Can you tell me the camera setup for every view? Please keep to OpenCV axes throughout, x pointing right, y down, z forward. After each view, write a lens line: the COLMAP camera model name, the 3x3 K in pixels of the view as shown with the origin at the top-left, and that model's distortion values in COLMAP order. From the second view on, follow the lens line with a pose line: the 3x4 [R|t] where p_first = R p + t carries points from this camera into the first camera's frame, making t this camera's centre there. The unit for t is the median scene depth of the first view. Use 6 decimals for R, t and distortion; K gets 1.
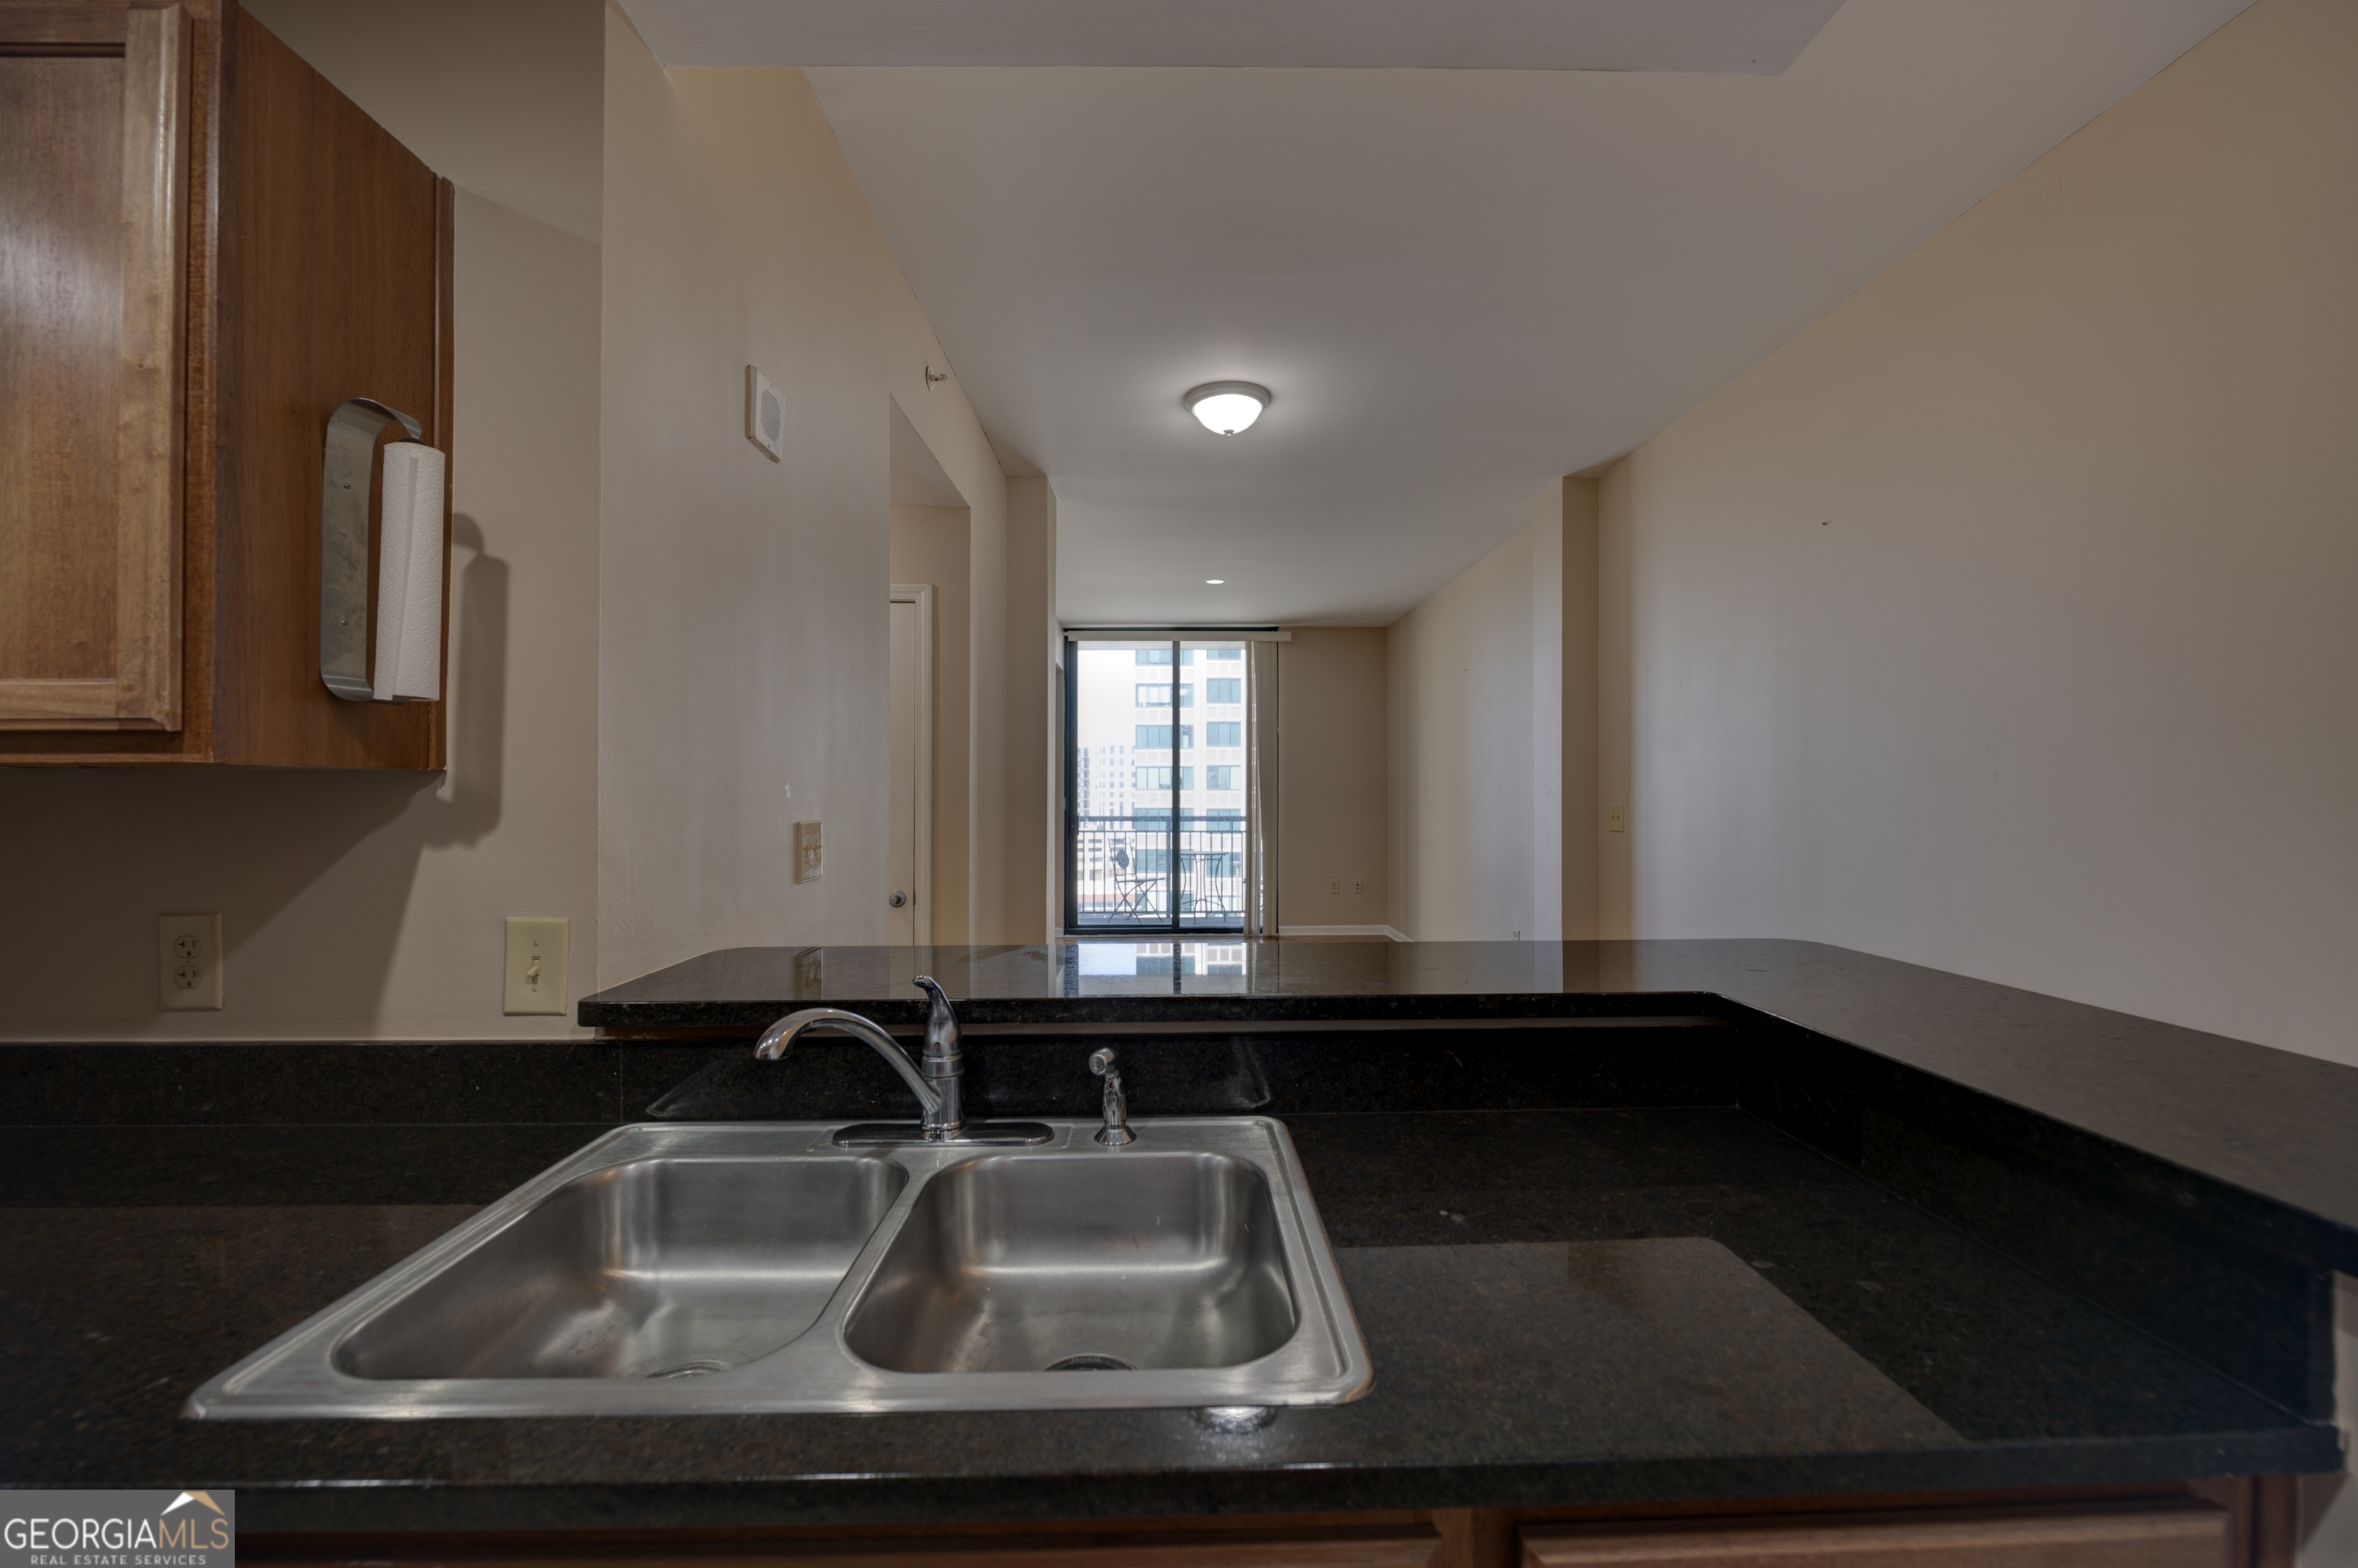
lens RADIAL K [[944.5, 0, 1179.0], [0, 944.5, 784.0], [0, 0, 1]] dist [-0.002591, -0.000368]
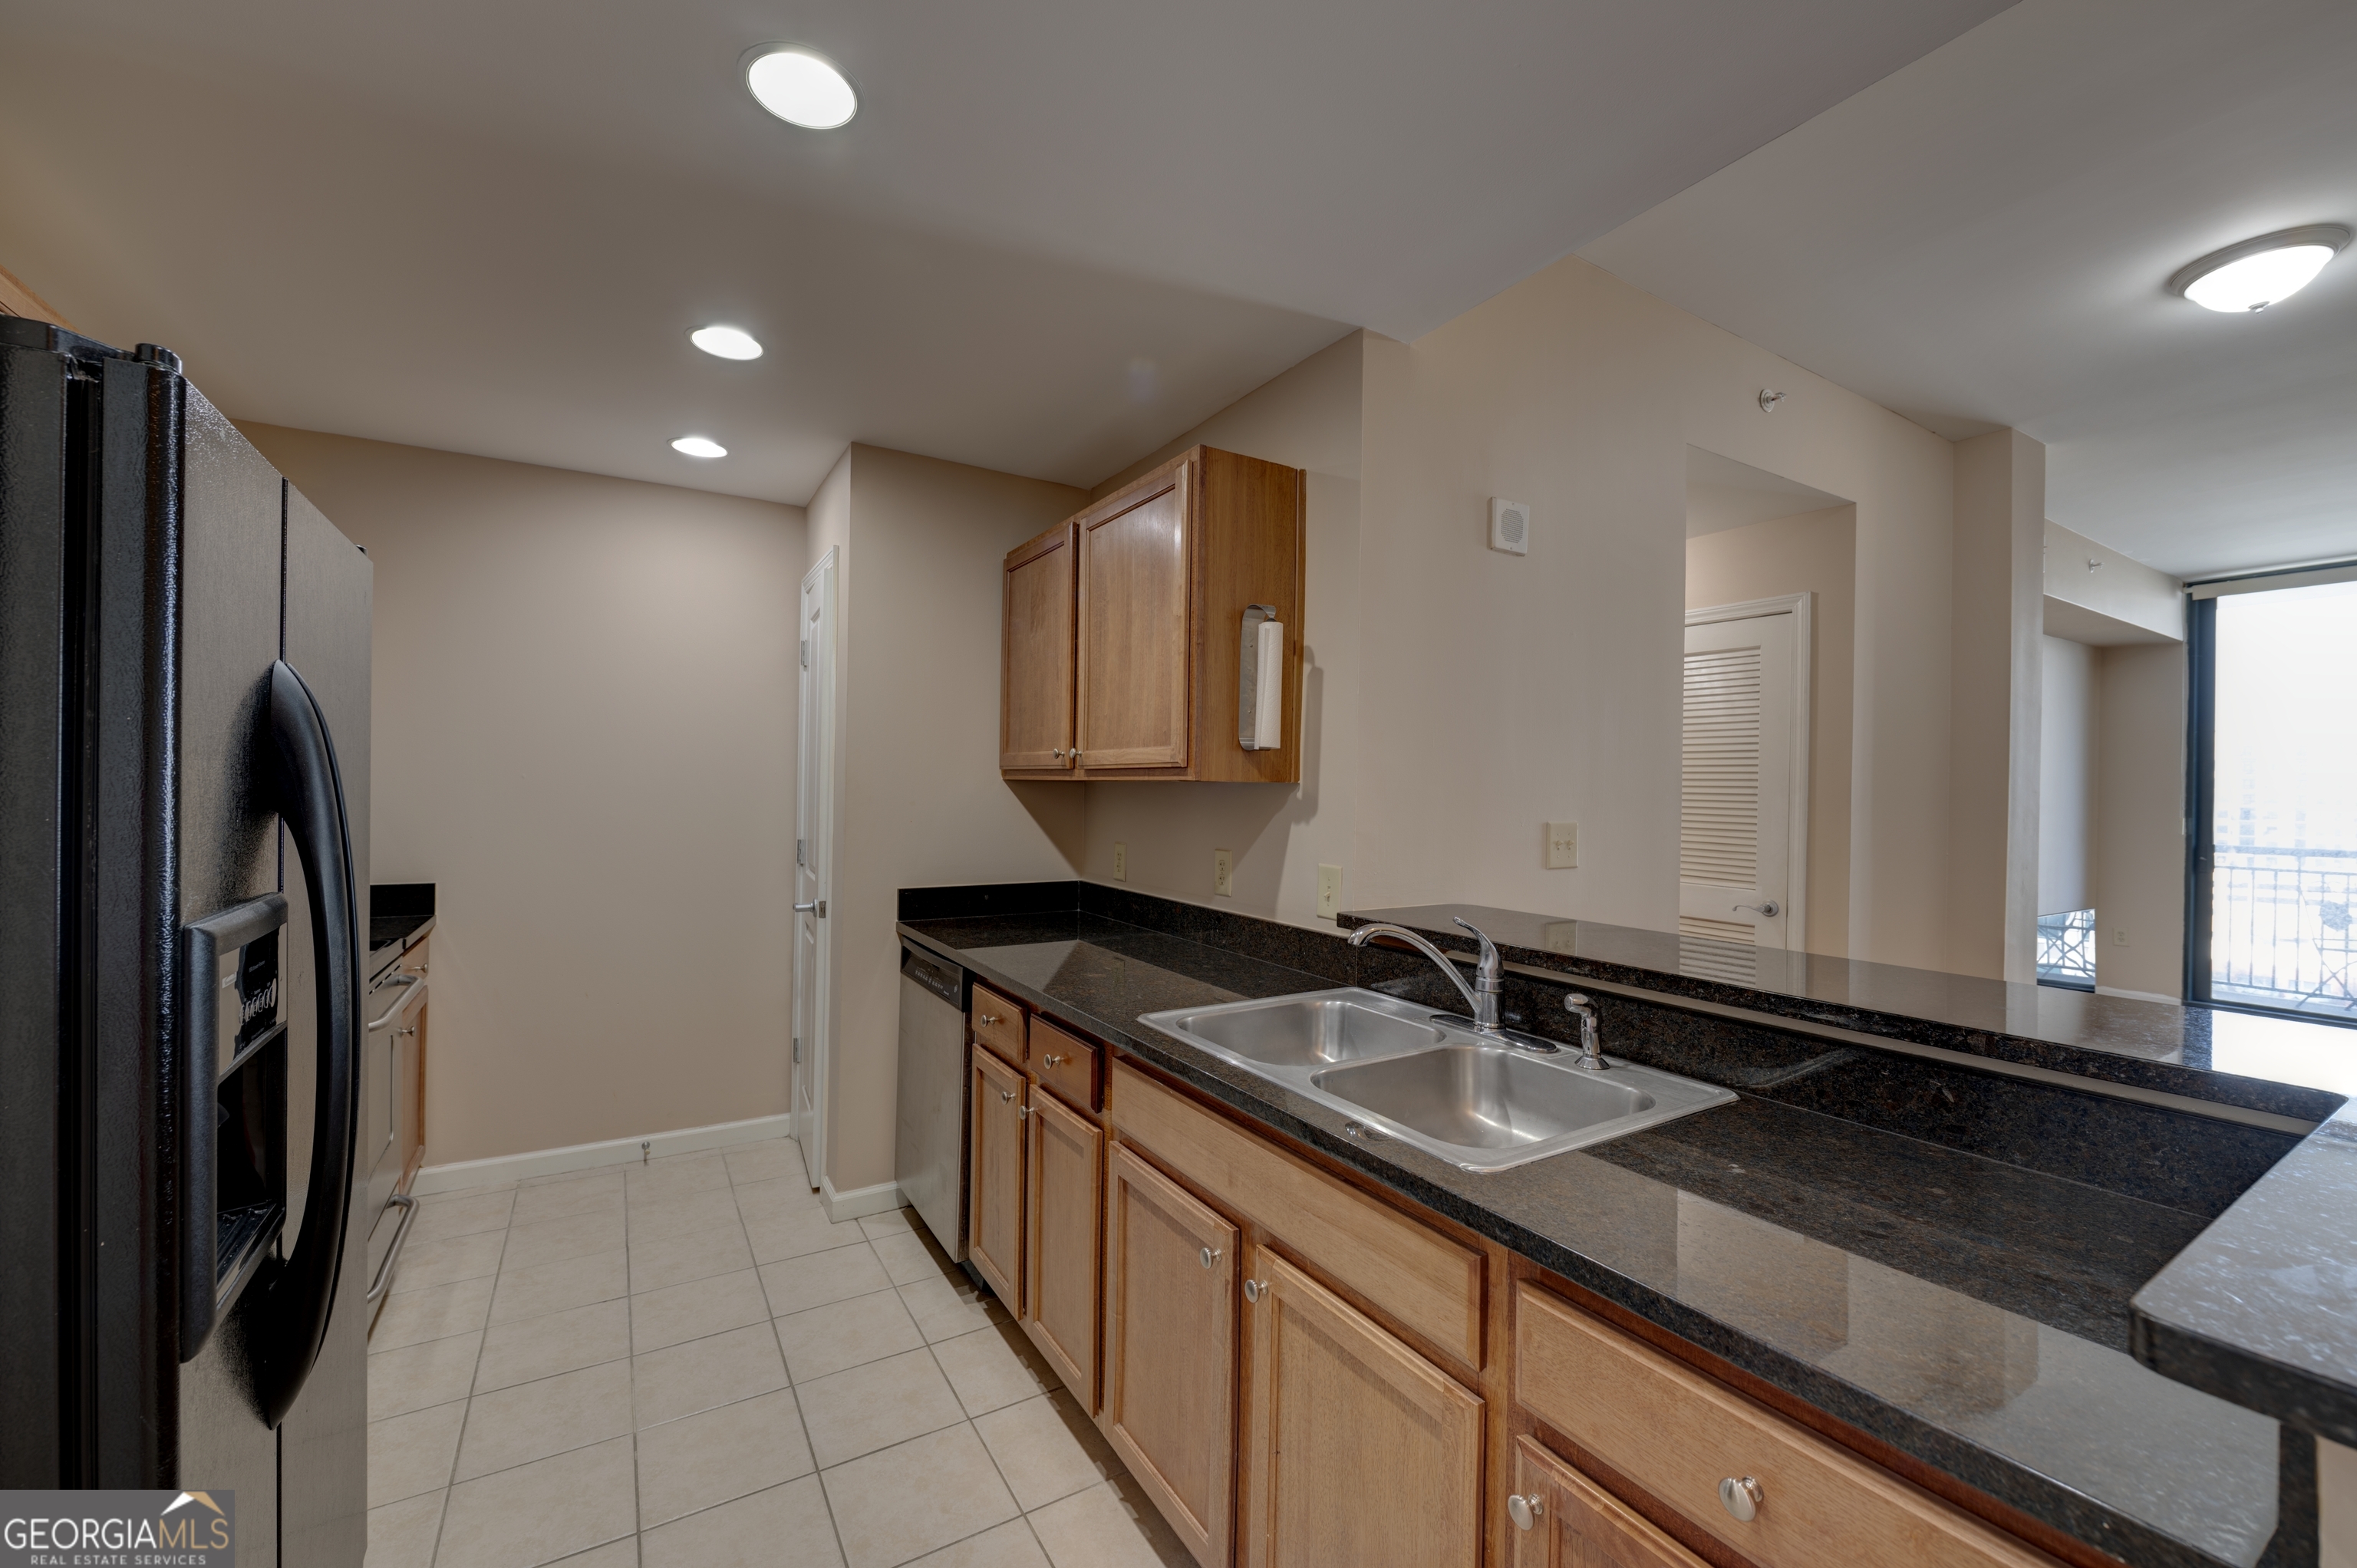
lens RADIAL K [[942.9, 0, 1183.6], [0, 942.9, 789.7], [0, 0, 1]] dist [-0.000394, -0.000301]
pose [[0.500853, 0.010748, -0.865466, 0.752697], [-0.012228, 0.999911, 0.005341, -0.008684], [0.865446, 0.007908, 0.500940, -0.146035]]
